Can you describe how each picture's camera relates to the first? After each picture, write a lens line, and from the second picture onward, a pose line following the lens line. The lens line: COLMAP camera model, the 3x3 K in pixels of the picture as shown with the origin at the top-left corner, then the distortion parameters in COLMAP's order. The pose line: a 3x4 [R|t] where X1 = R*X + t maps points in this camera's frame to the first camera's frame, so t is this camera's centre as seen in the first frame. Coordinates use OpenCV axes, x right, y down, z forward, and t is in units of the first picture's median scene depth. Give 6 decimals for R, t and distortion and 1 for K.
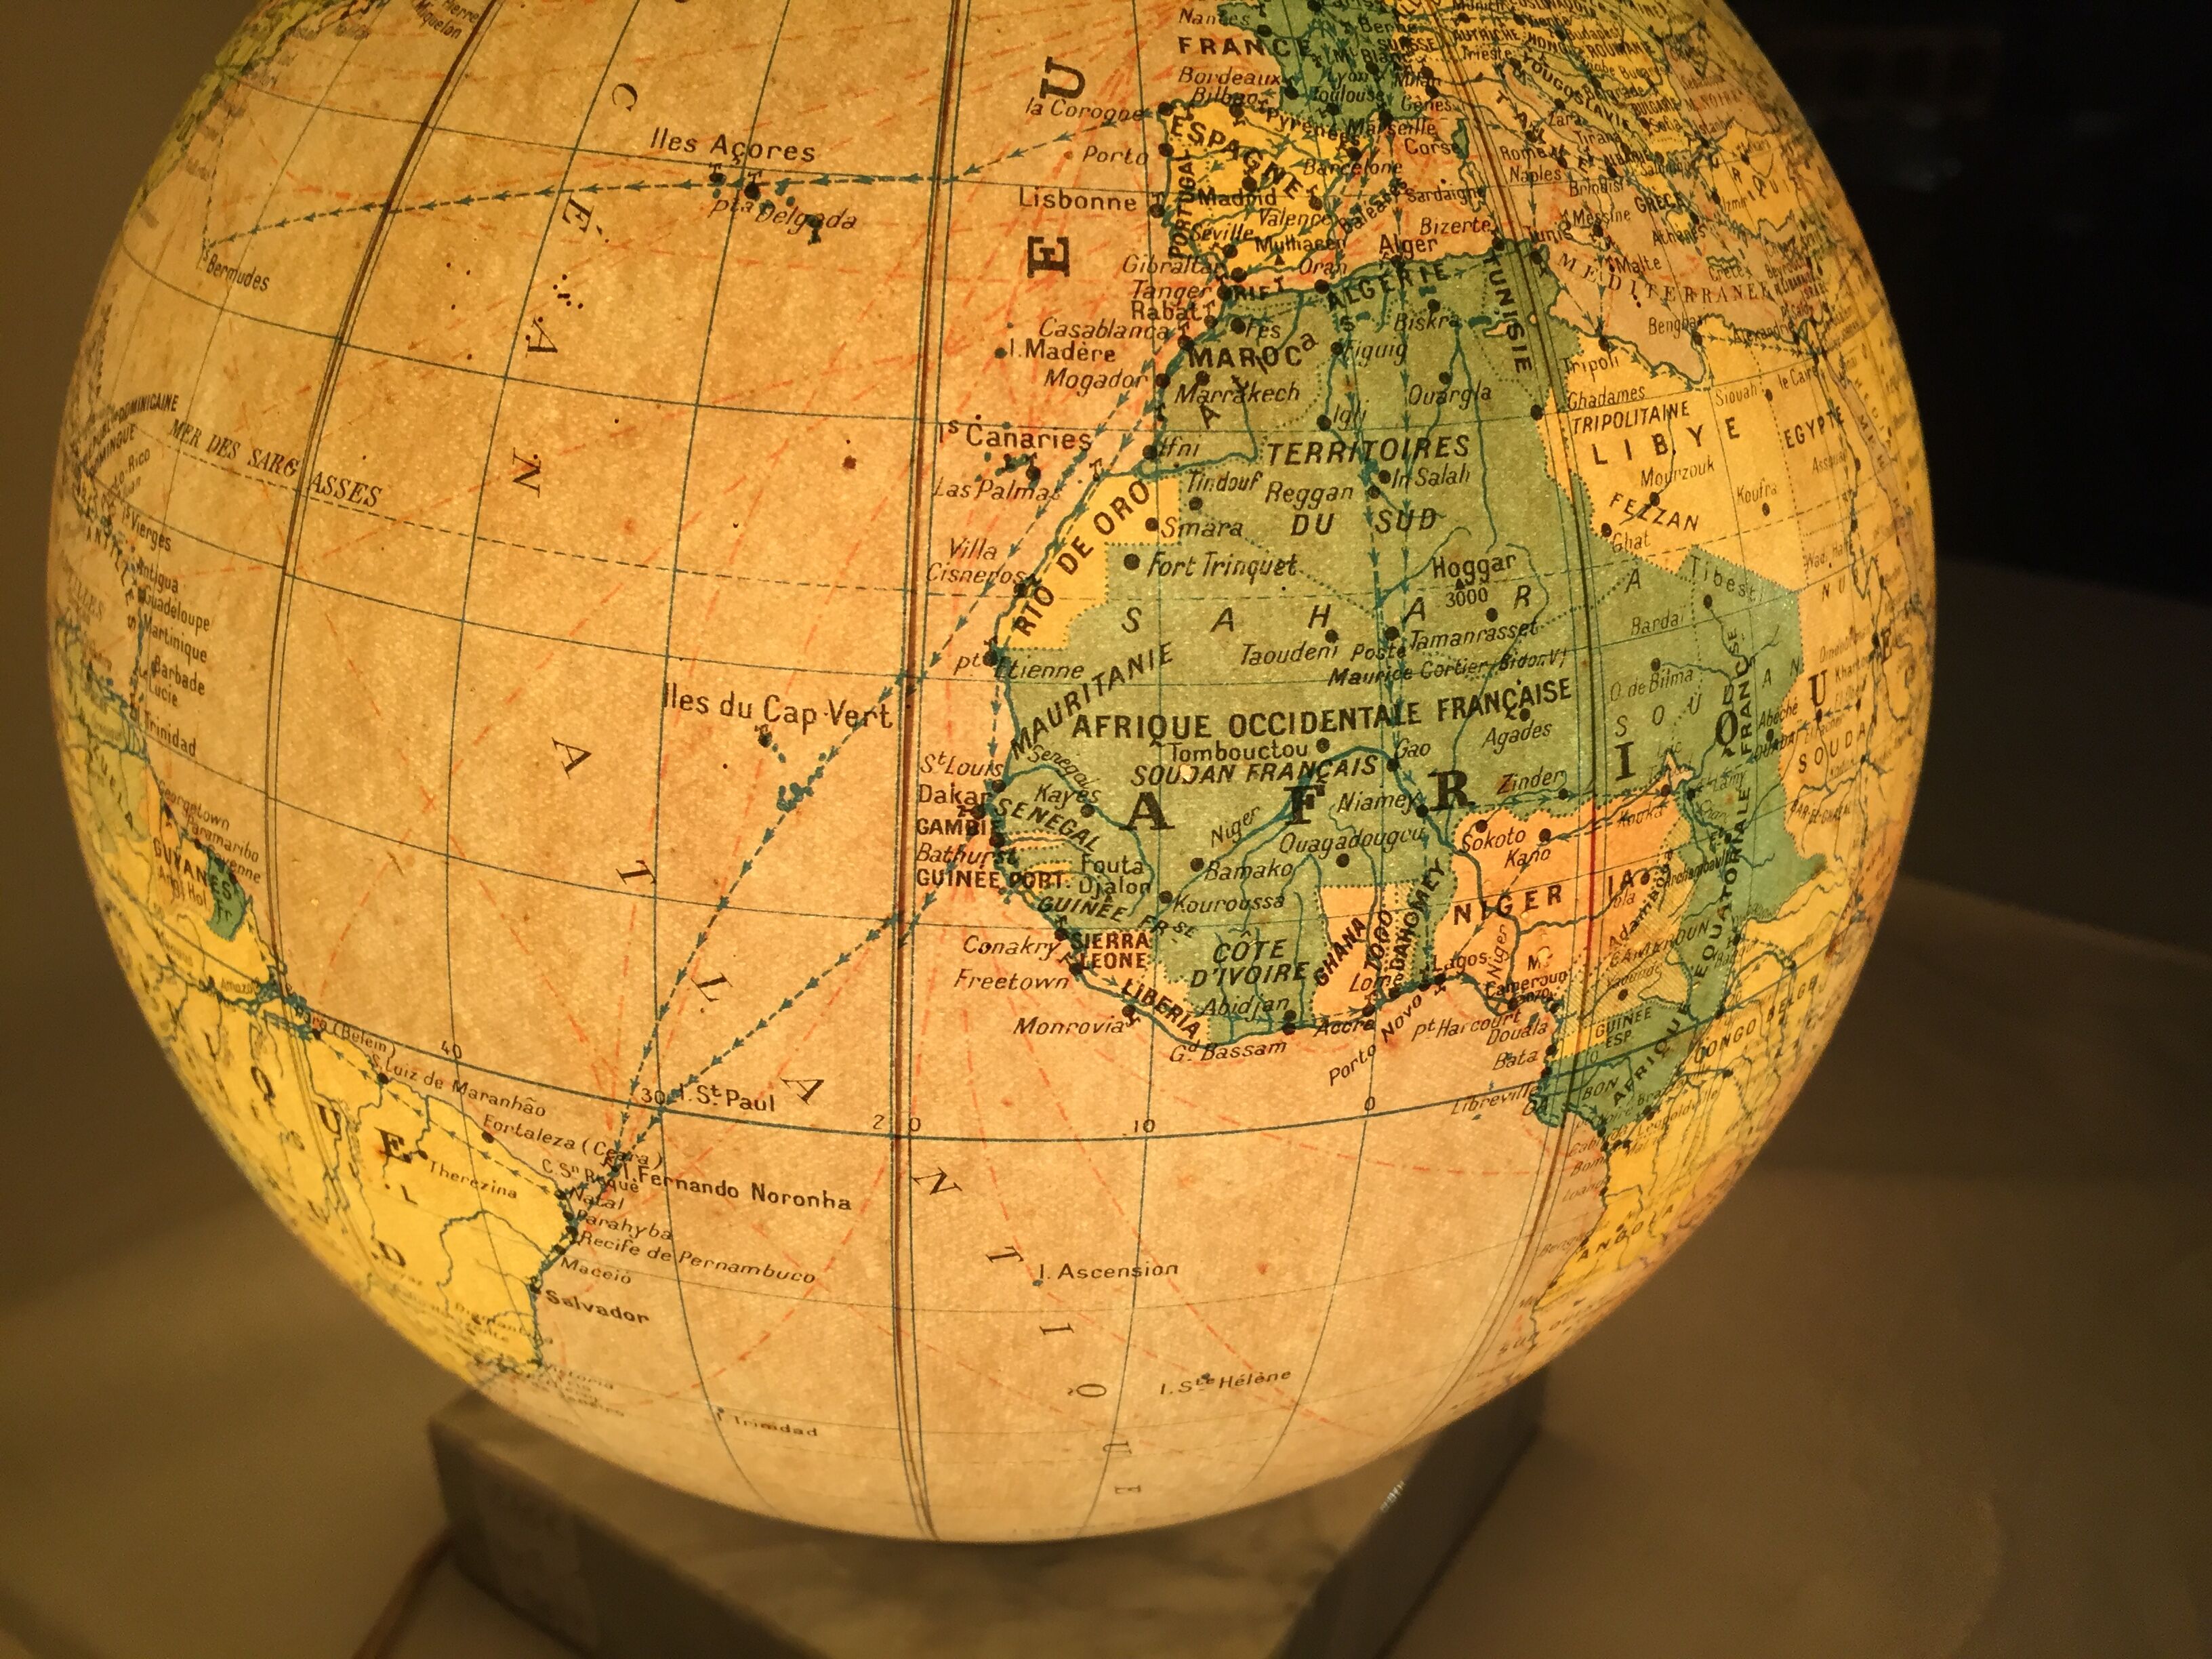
lens RADIAL K [[1930.9, 0, 1106.0], [0, 1930.9, 829.5], [0, 0, 1]] dist [0.062786, -0.129102]
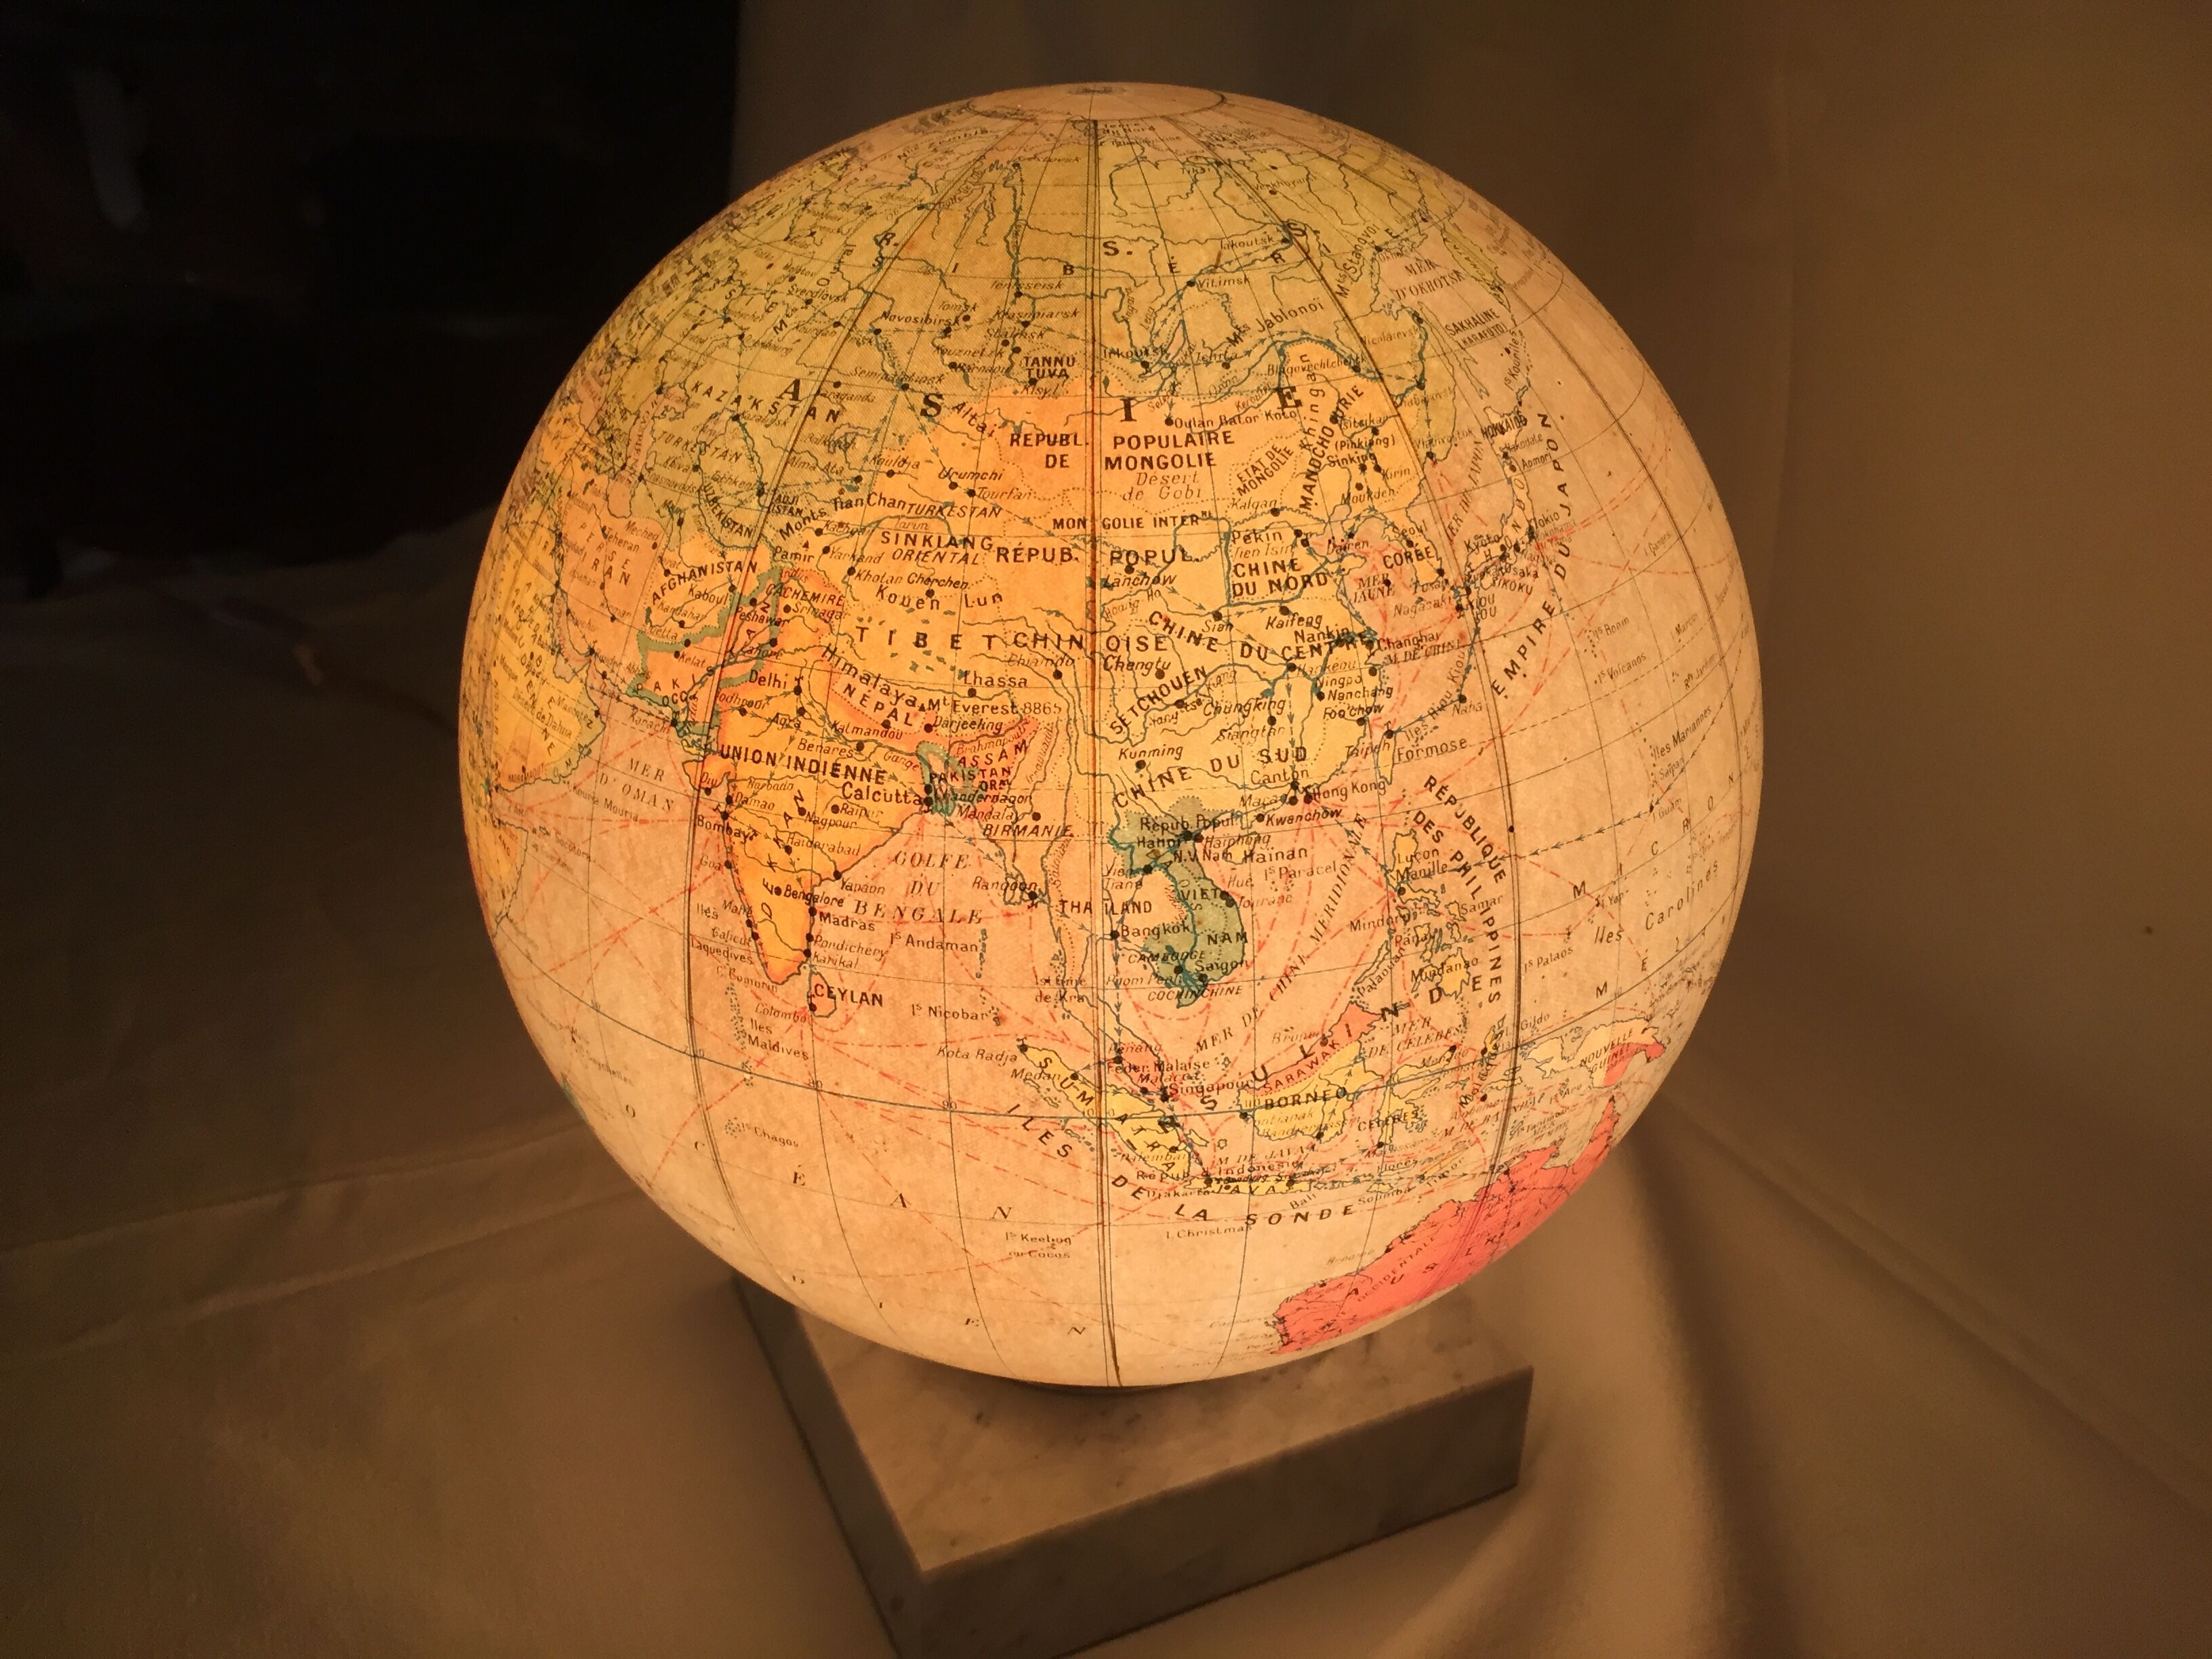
lens RADIAL K [[1930.9, 0, 1106.0], [0, 1930.9, 829.5], [0, 0, 1]] dist [0.062786, -0.129102]
pose [[-0.512430, 0.377810, -0.771152, 1.740290], [-0.397978, 0.691267, 0.603128, -1.491764], [0.760940, 0.615962, -0.203866, 2.216413]]
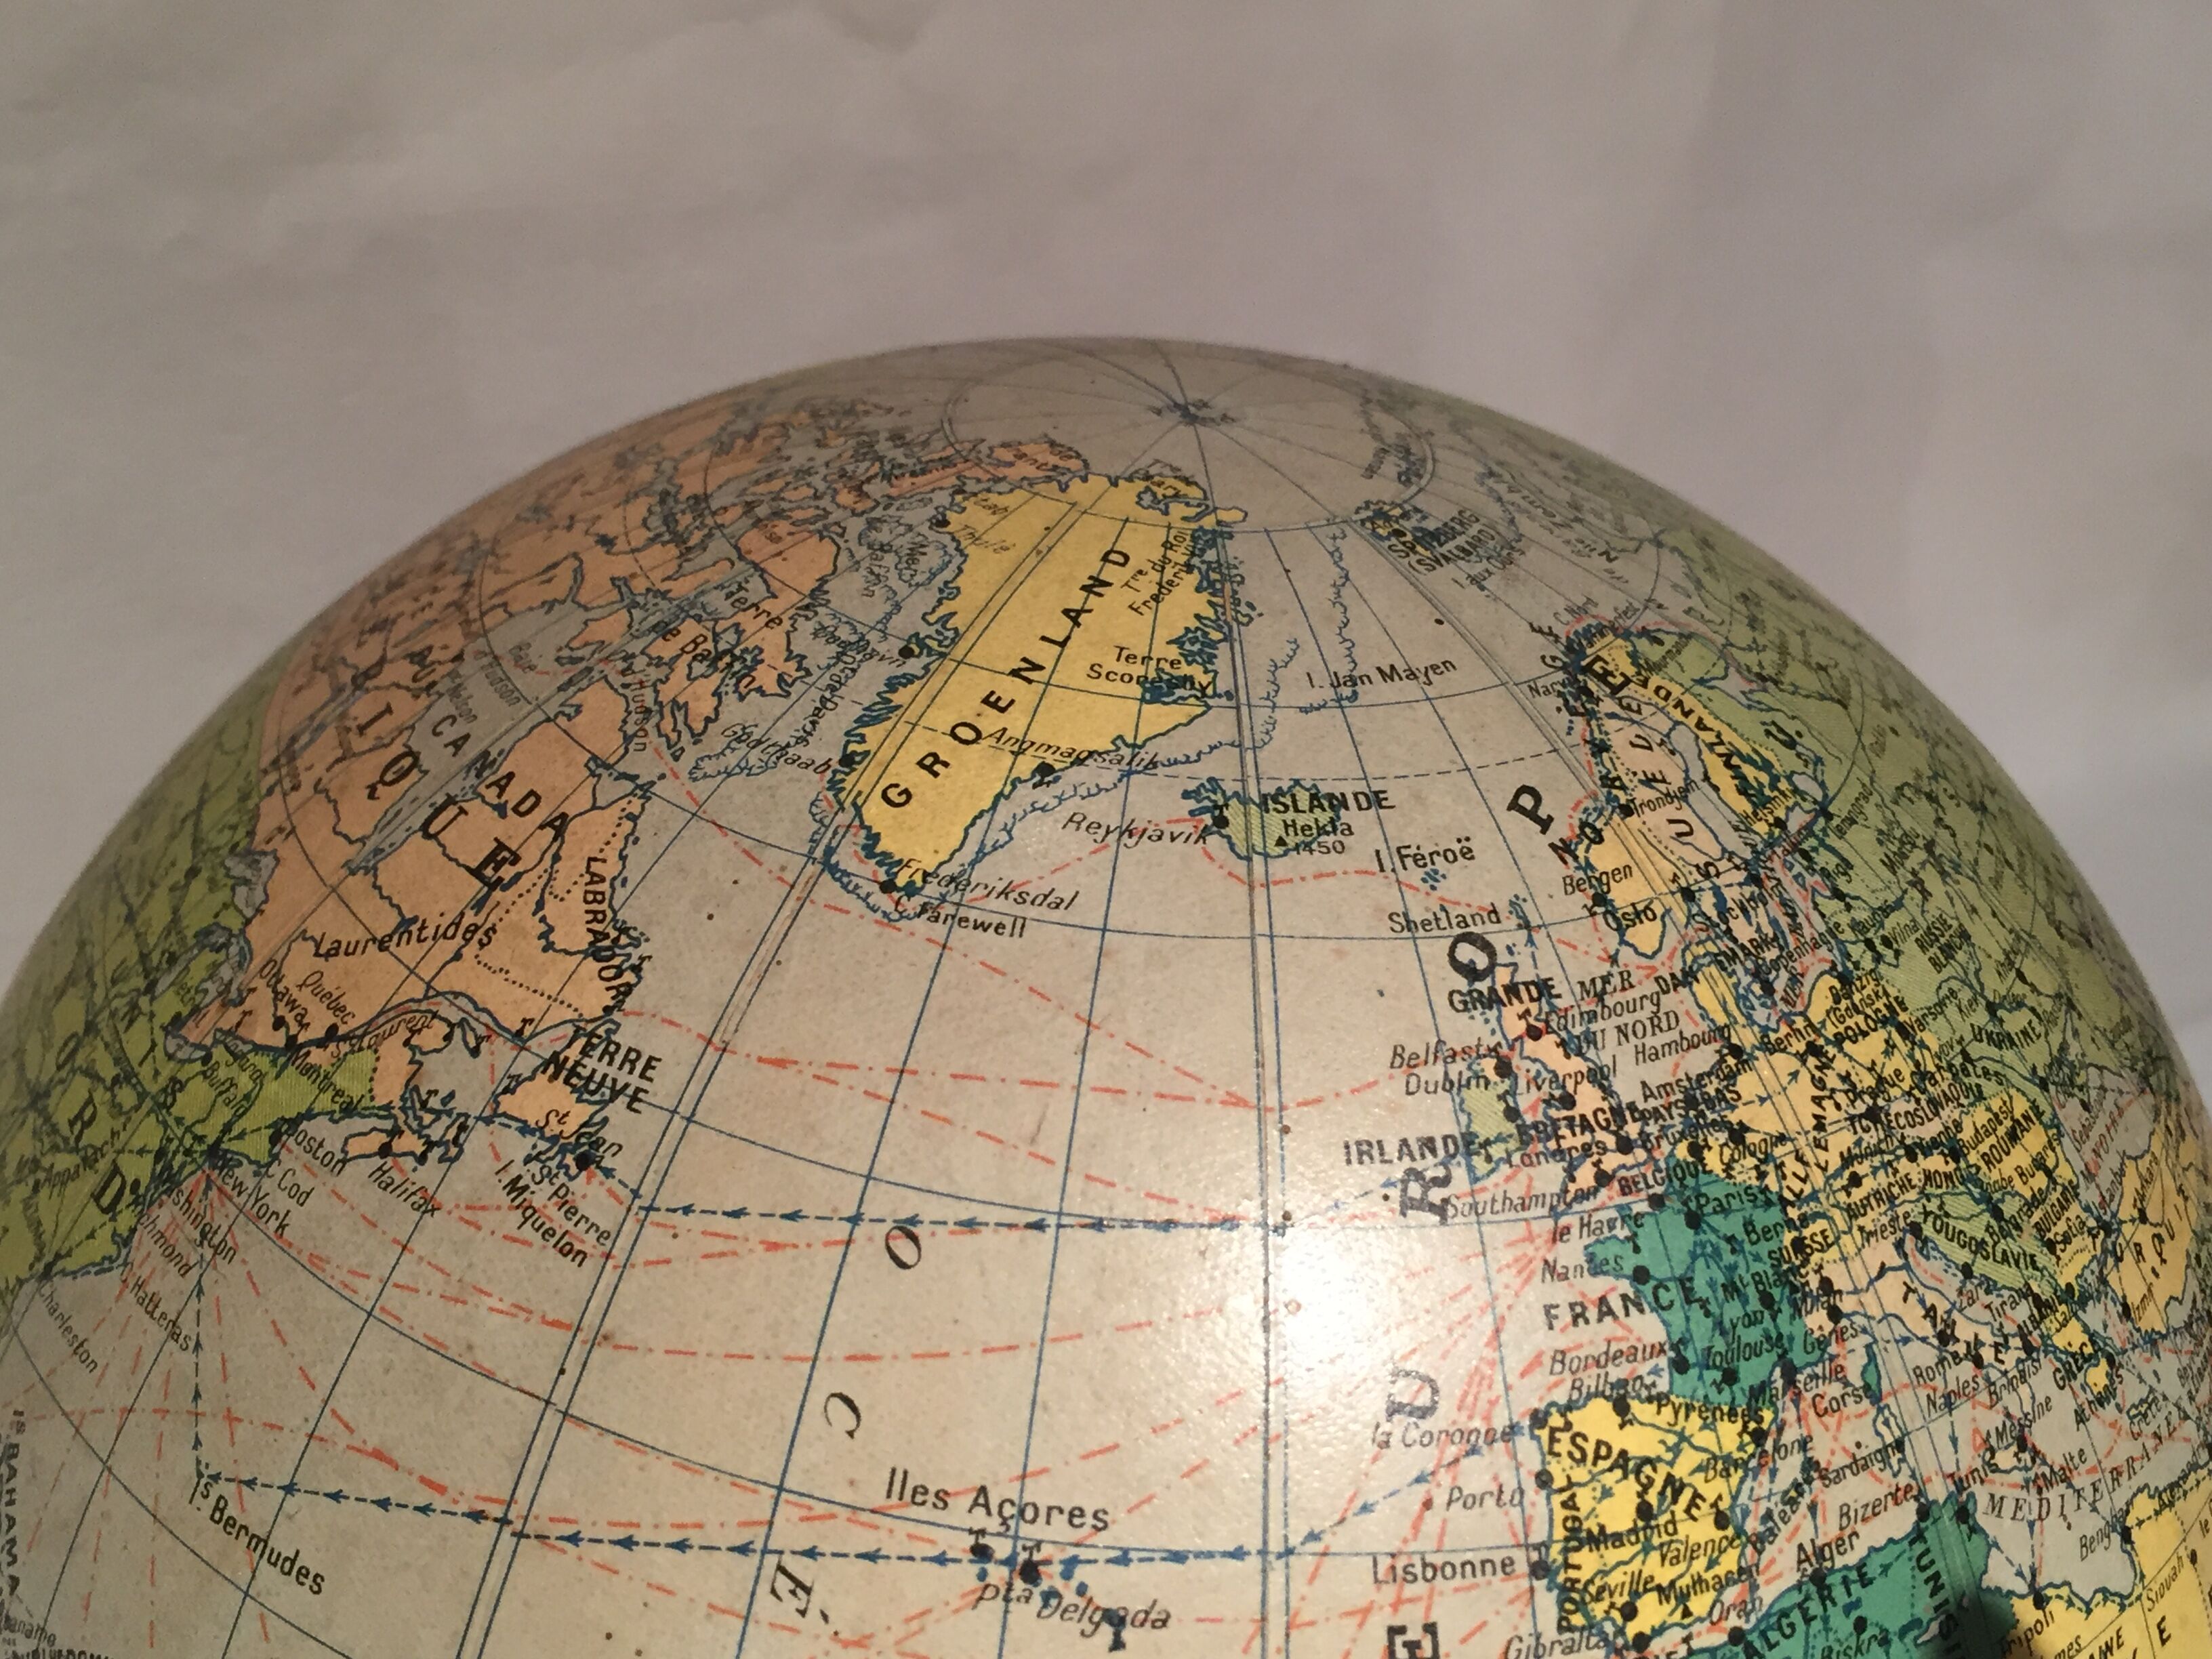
lens RADIAL K [[2556.4, 0, 1106.0], [0, 2556.4, 829.5], [0, 0, 1]] dist [0.030232, -0.028667]
pose [[0.993144, -0.024234, 0.114357, -0.256308], [0.020433, 0.999203, 0.034294, -0.646060], [-0.115097, -0.031722, 0.992848, -0.008582]]
